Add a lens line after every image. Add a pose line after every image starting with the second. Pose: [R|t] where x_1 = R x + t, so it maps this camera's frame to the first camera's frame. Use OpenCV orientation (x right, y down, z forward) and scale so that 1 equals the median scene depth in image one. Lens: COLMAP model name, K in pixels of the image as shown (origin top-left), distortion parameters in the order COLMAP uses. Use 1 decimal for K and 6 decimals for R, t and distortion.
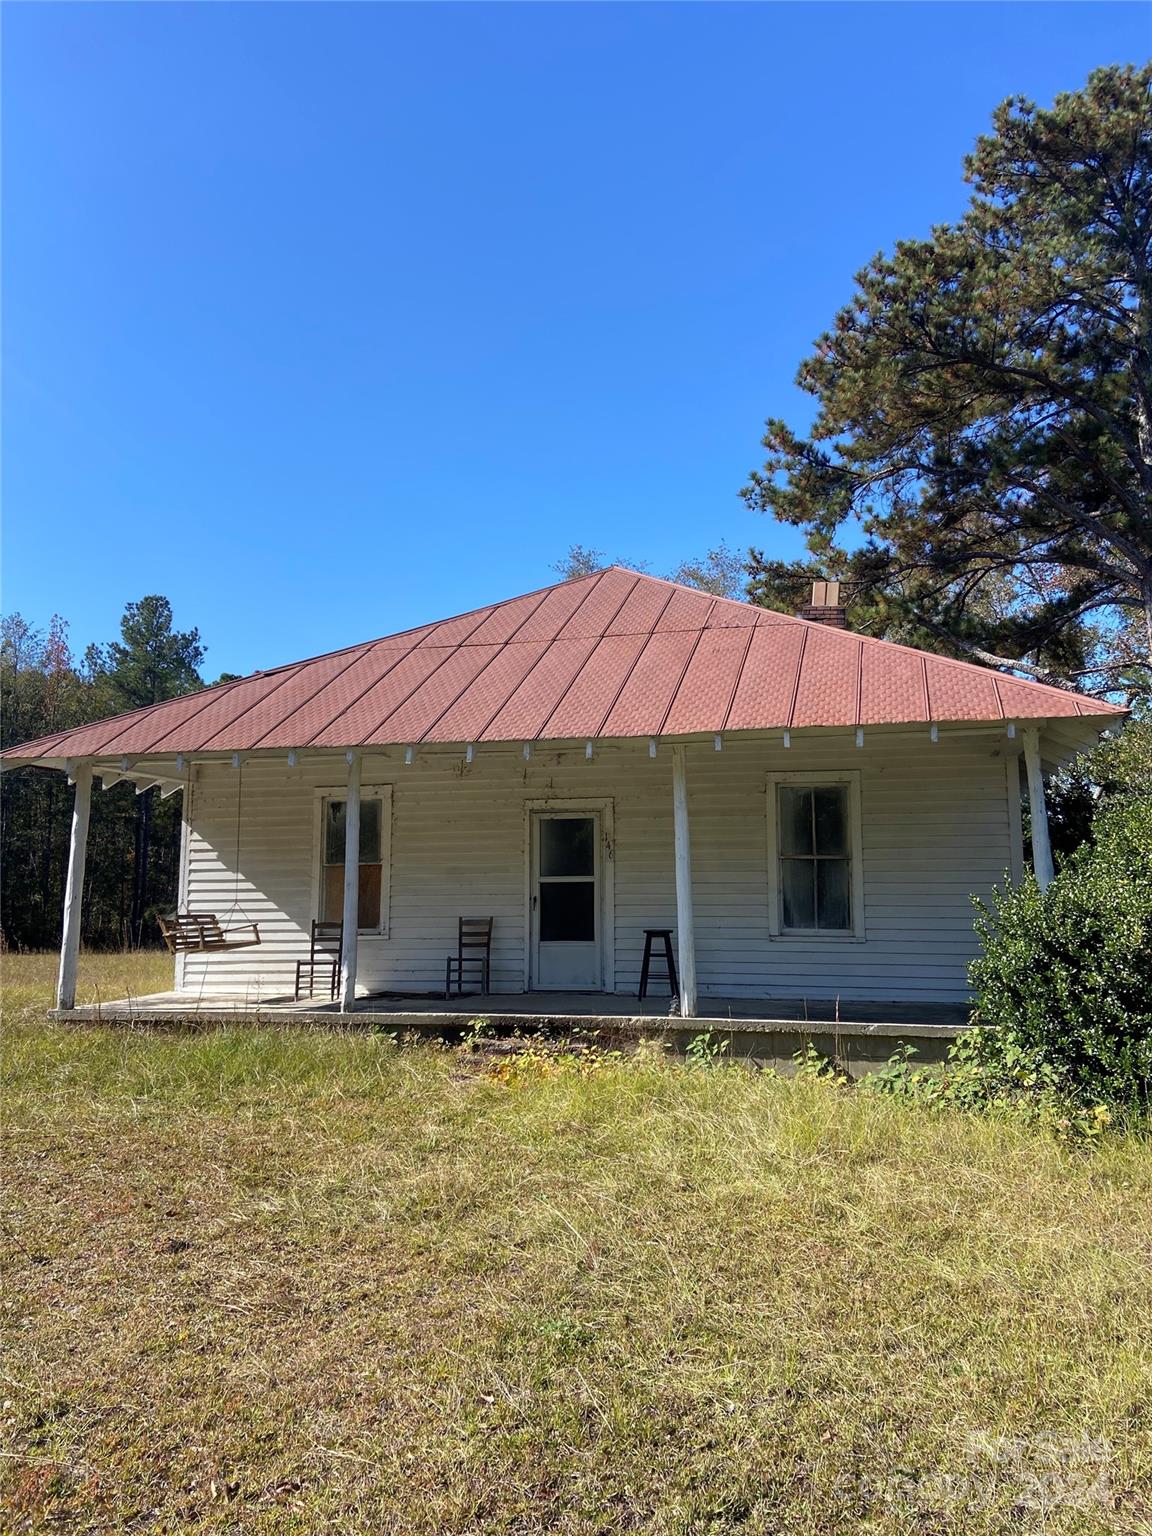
lens RADIAL K [[1163.0, 0, 582.8], [0, 1163.0, 760.6], [0, 0, 1]] dist [0.012612, 0.009885]
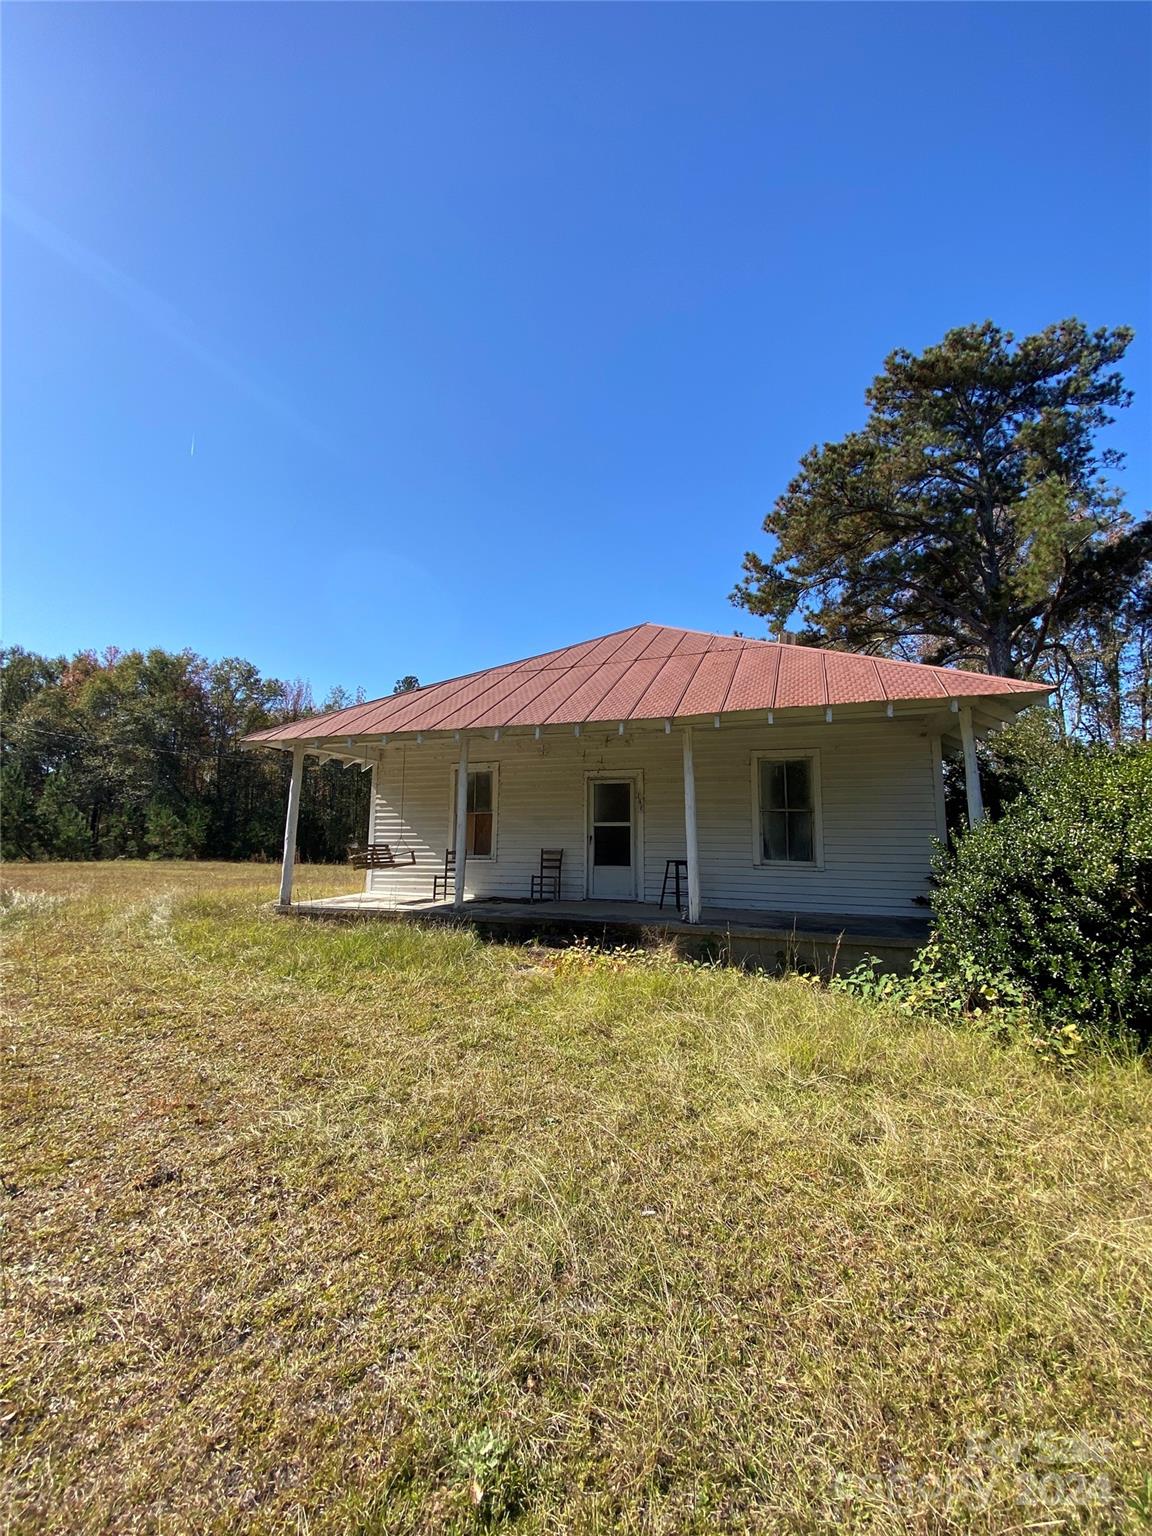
lens RADIAL K [[616.4, 0, 570.3], [0, 616.4, 764.8], [0, 0, 1]] dist [-0.001563, -0.010721]
pose [[0.993594, -0.001066, -0.113003, 0.022598], [0.000681, 0.999994, -0.003447, 0.029685], [0.113006, 0.003347, 0.993589, 0.220867]]
